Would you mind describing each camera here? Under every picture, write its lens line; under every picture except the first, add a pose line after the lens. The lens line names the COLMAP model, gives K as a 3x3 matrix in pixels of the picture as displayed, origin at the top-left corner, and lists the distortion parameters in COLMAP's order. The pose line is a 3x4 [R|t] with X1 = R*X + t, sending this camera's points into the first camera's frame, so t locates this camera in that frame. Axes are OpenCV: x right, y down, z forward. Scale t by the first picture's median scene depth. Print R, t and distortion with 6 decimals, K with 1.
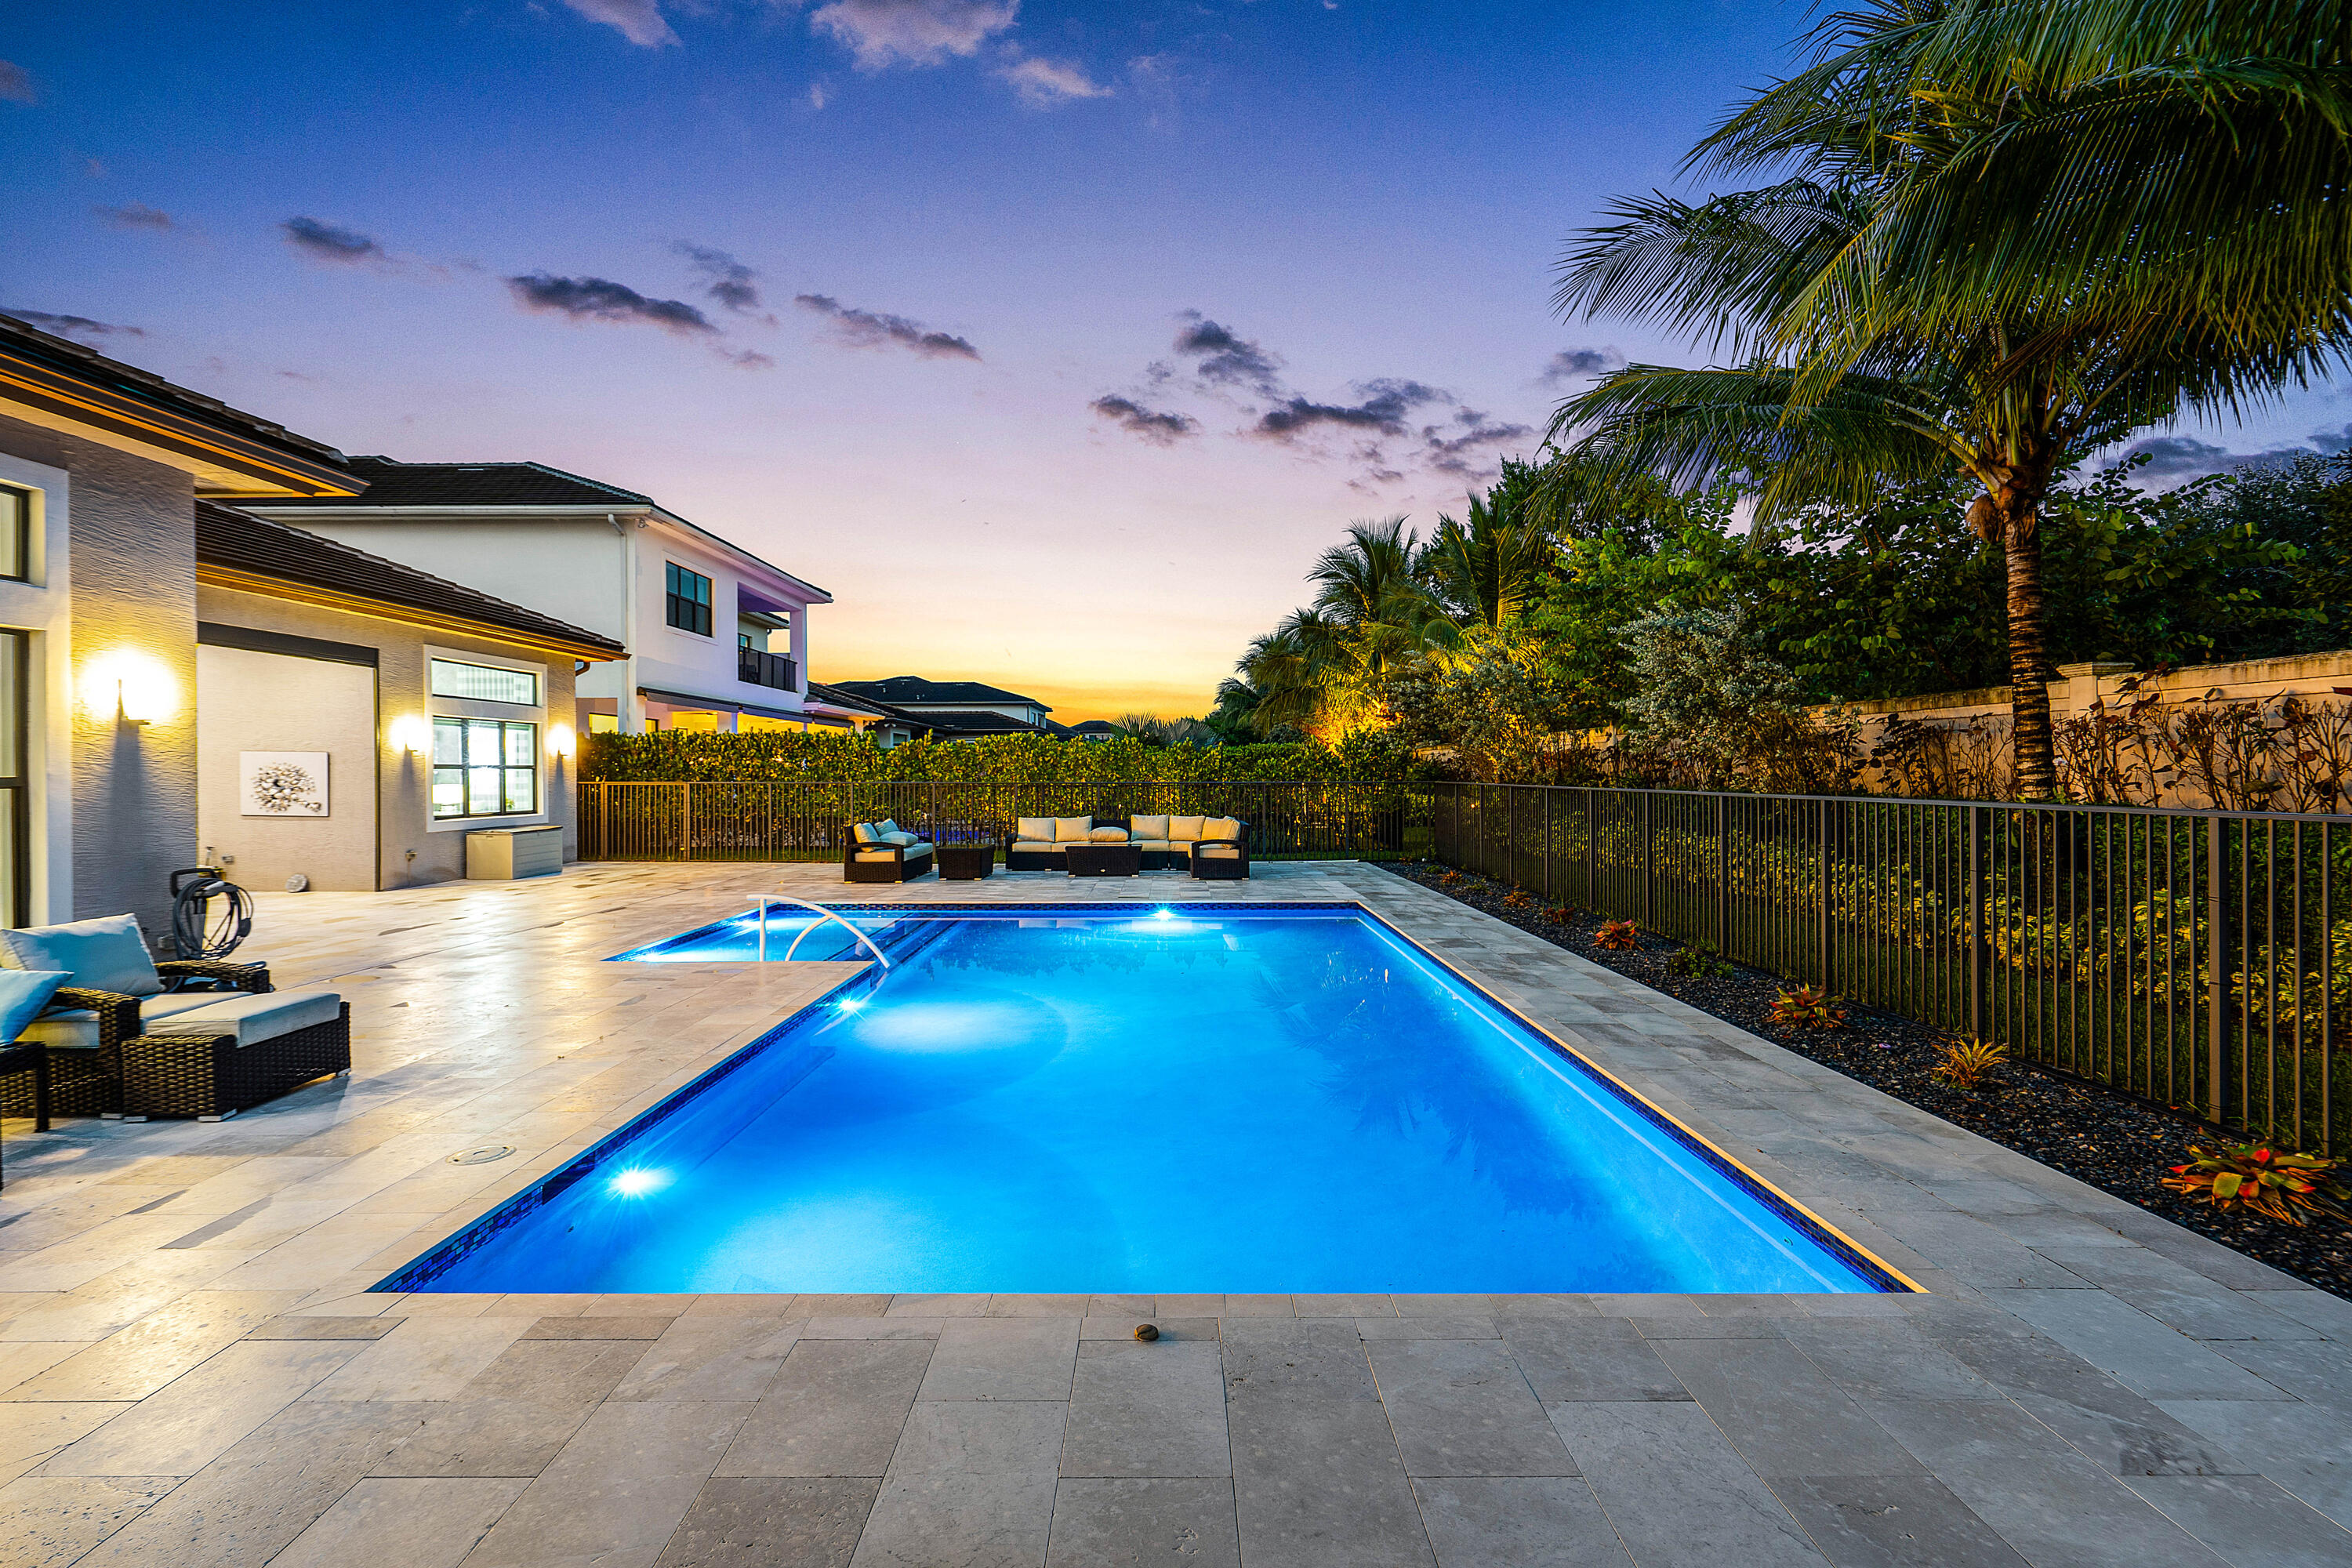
lens RADIAL K [[1120.9, 0, 1165.2], [0, 1120.9, 799.0], [0, 0, 1]] dist [-0.001351, -0.000150]
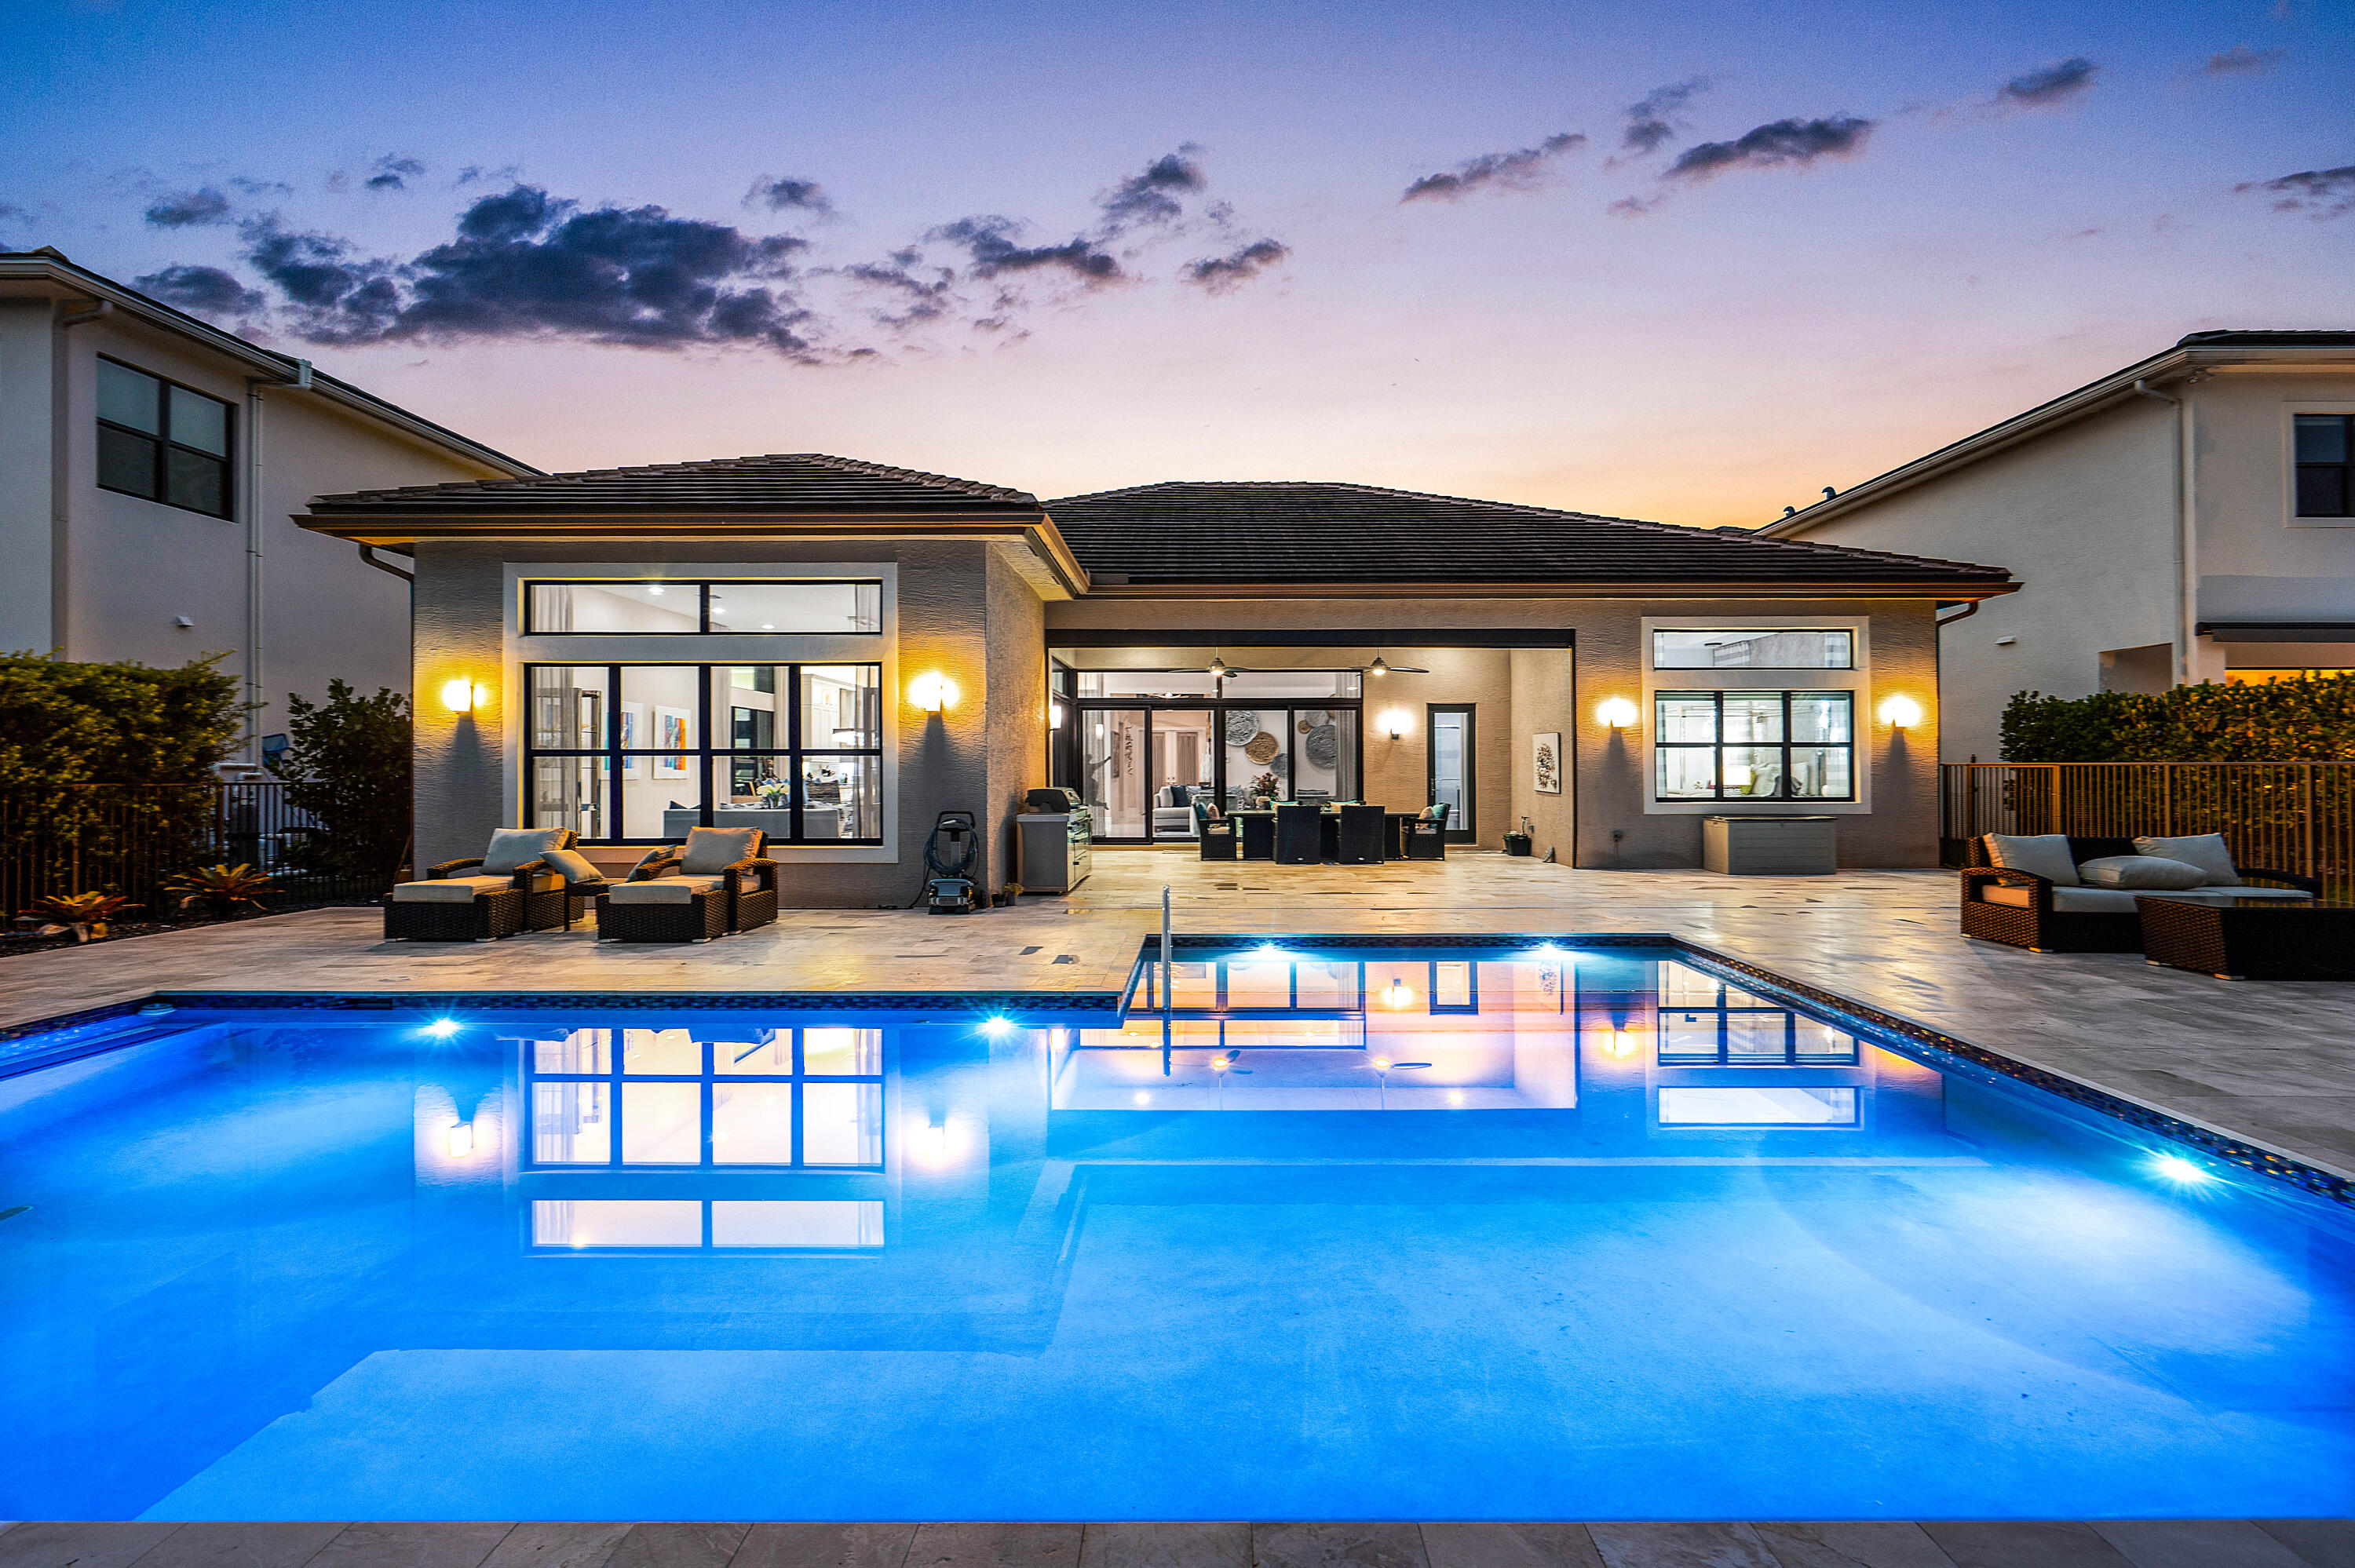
lens RADIAL K [[1082.9, 0, 1177.5], [0, 1082.9, 784.0], [0, 0, 1]] dist [0.000603, -0.000117]
pose [[0.001636, 0.014602, -0.999892, 0.276452], [-0.022852, 0.999633, 0.014561, 0.000020], [0.999738, 0.022826, 0.001969, 0.636965]]
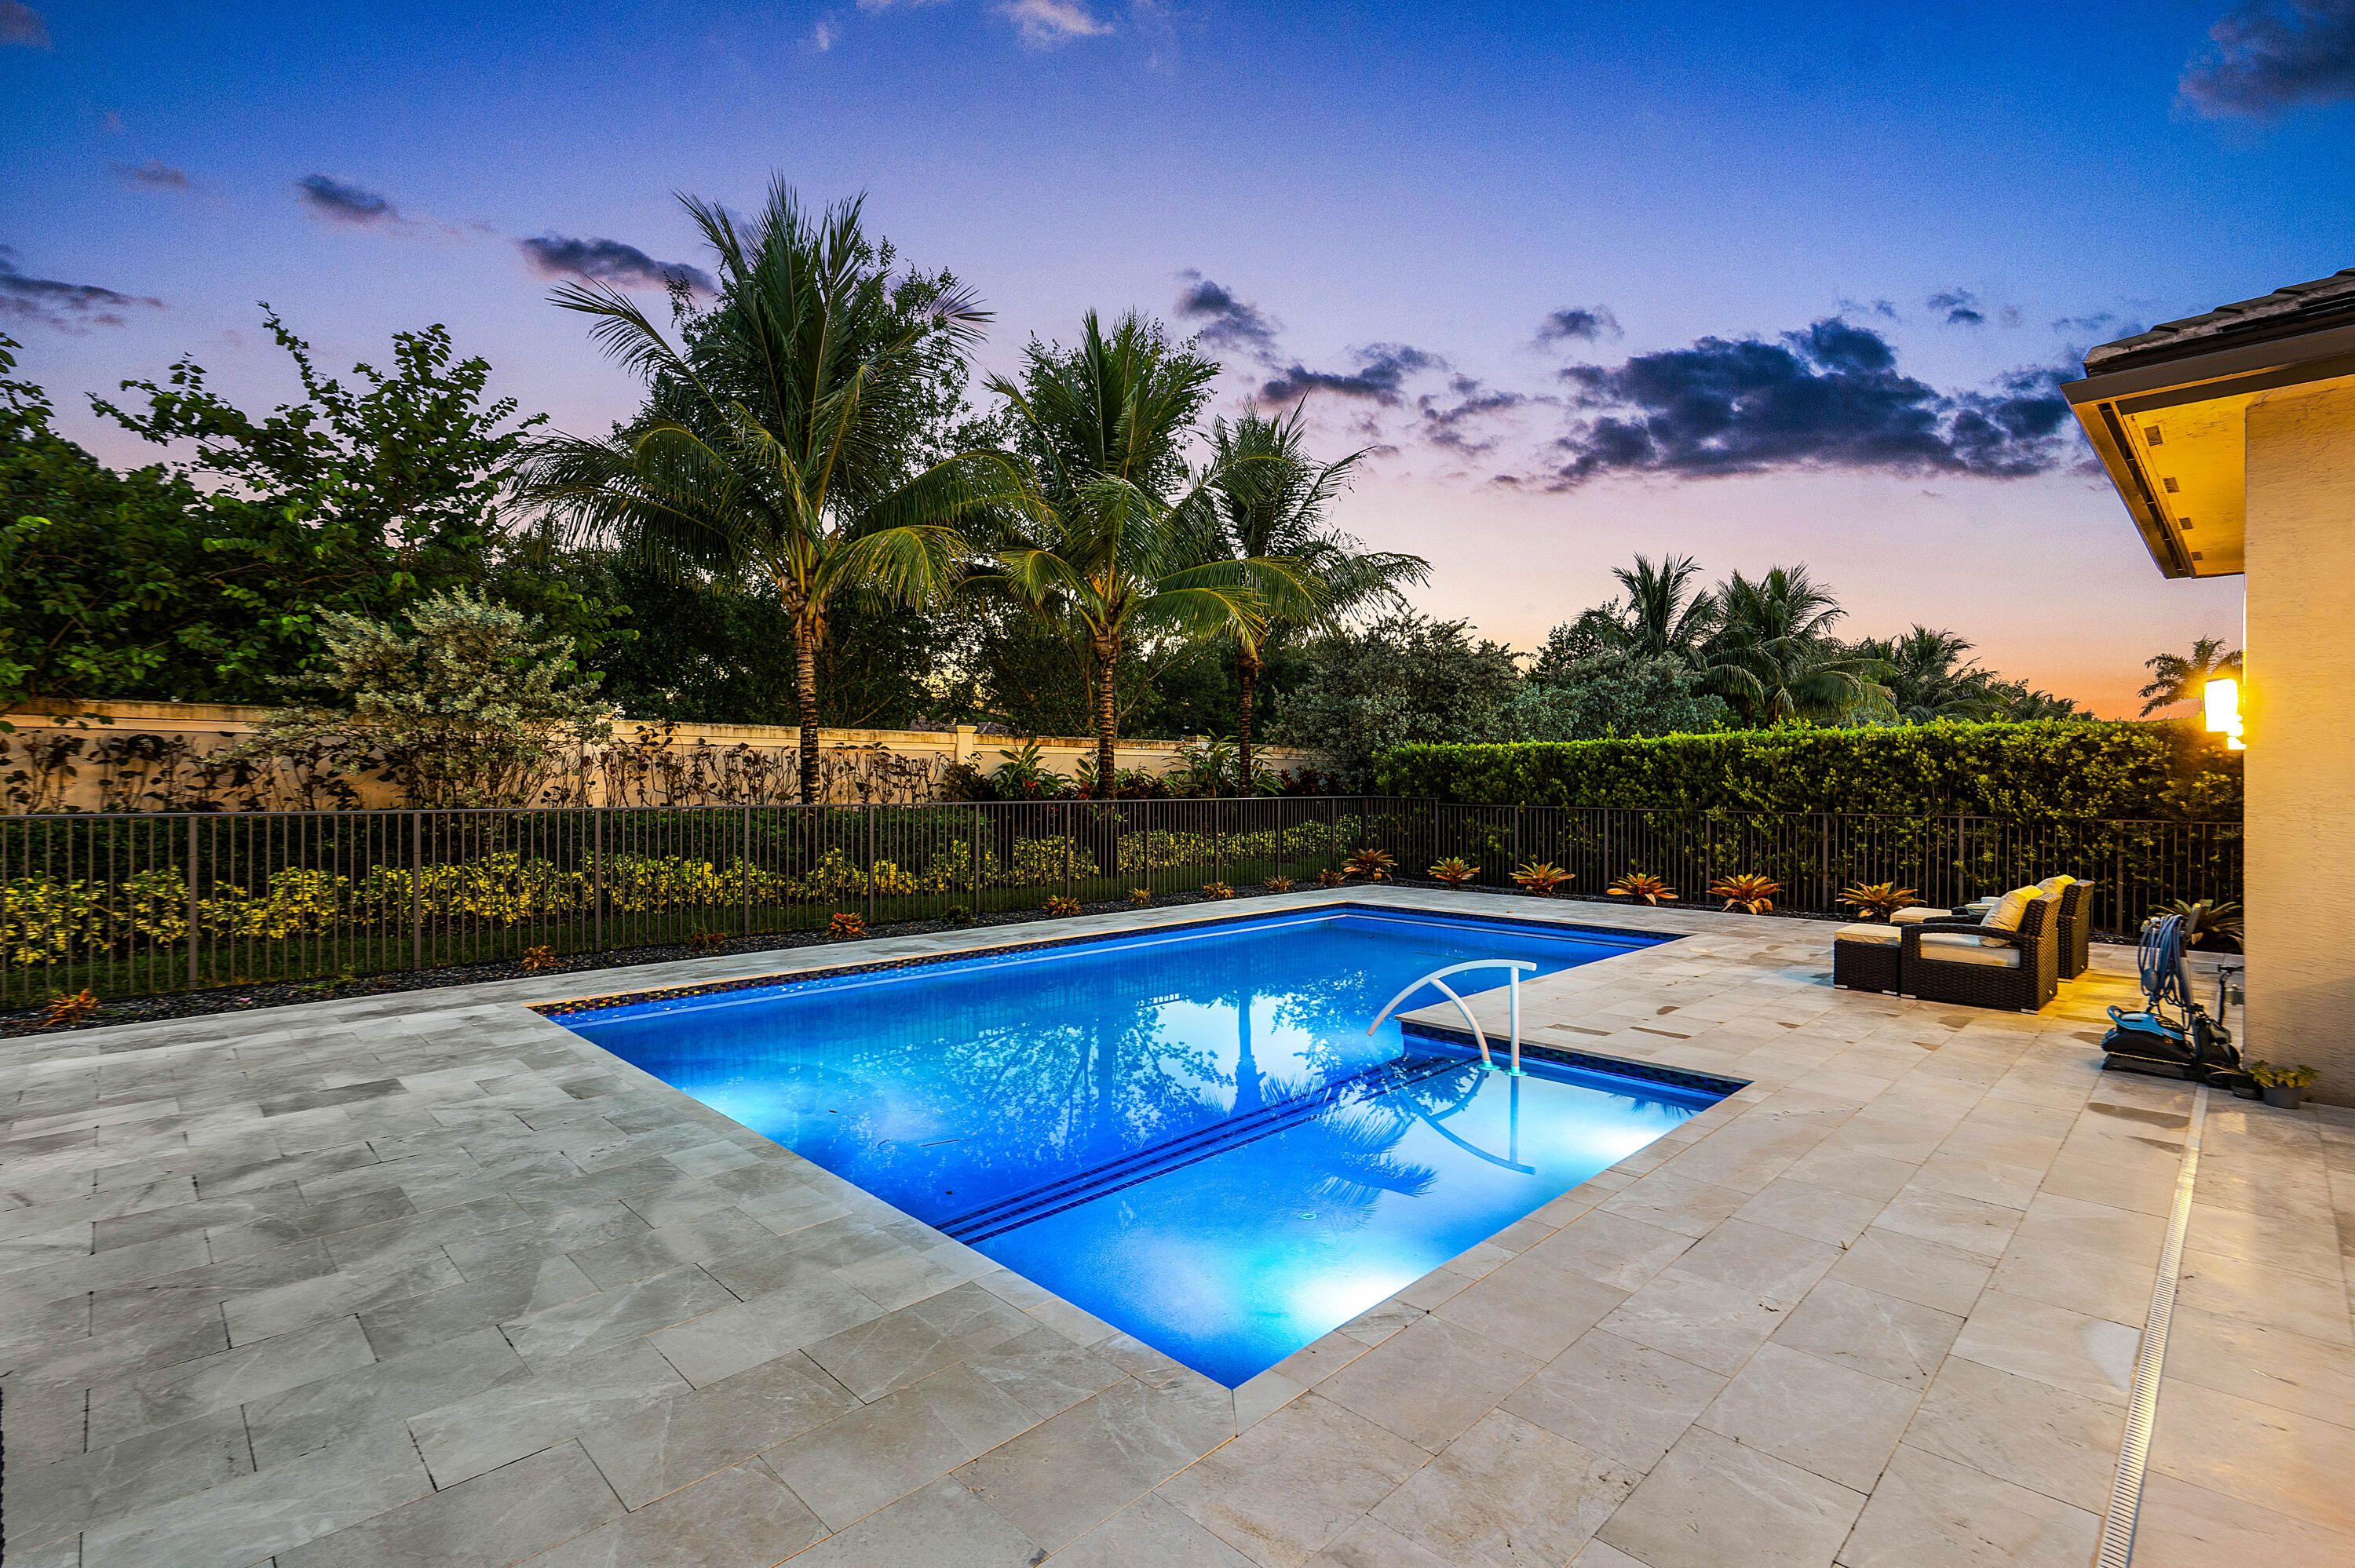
lens RADIAL K [[1119.5, 0, 1196.2], [0, 1119.5, 774.4], [0, 0, 1]] dist [-0.001760, -0.000353]
pose [[-0.729423, 0.008130, 0.684015, -0.441533], [0.018030, 0.999810, 0.007343, -0.027601], [-0.683825, 0.017689, -0.729431, 1.057945]]
